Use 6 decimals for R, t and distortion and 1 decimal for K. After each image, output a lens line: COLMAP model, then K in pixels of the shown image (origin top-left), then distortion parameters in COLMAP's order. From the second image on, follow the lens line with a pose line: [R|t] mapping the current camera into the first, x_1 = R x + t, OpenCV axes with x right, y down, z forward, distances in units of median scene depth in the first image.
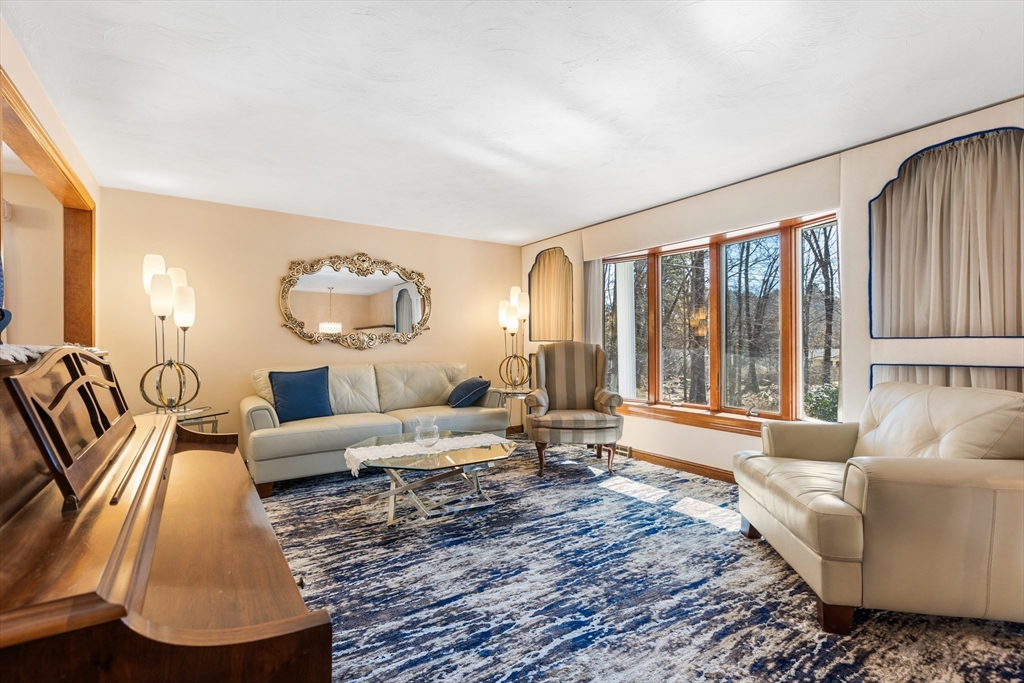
lens RADIAL K [[467.7, 0, 512.0], [0, 467.7, 341.5], [0, 0, 1]] dist [0.000943, 0.000268]
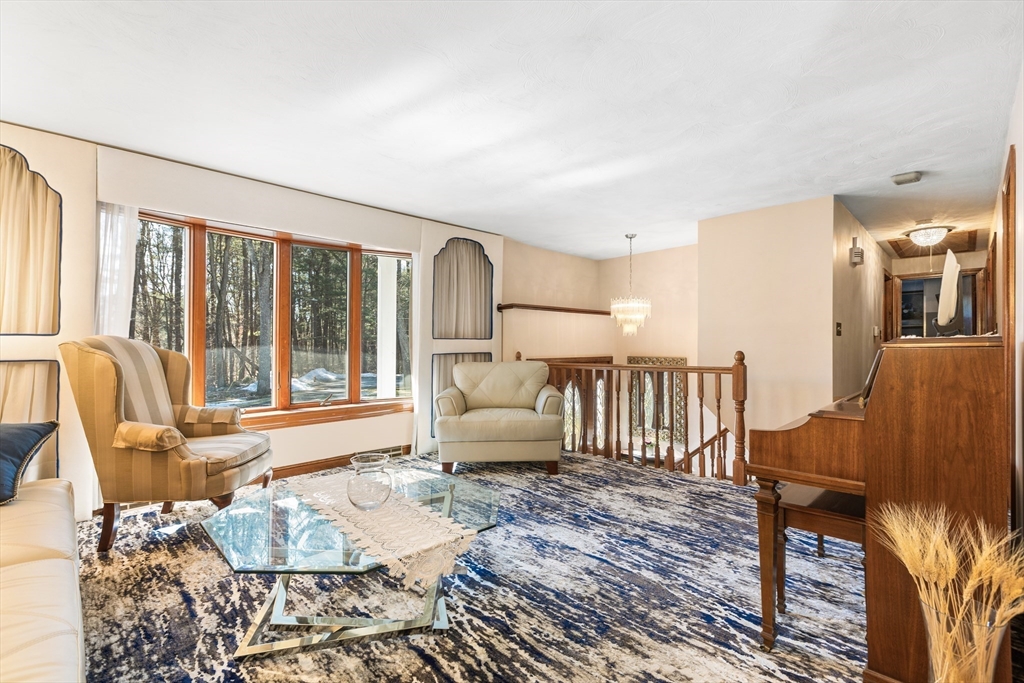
lens RADIAL K [[467.7, 0, 512.0], [0, 467.7, 341.5], [0, 0, 1]] dist [0.000943, 0.000268]
pose [[-0.198487, 0.010017, 0.980052, -1.292588], [-0.003836, 0.999932, -0.010997, 0.029591], [-0.980096, -0.005942, -0.198435, 1.508625]]
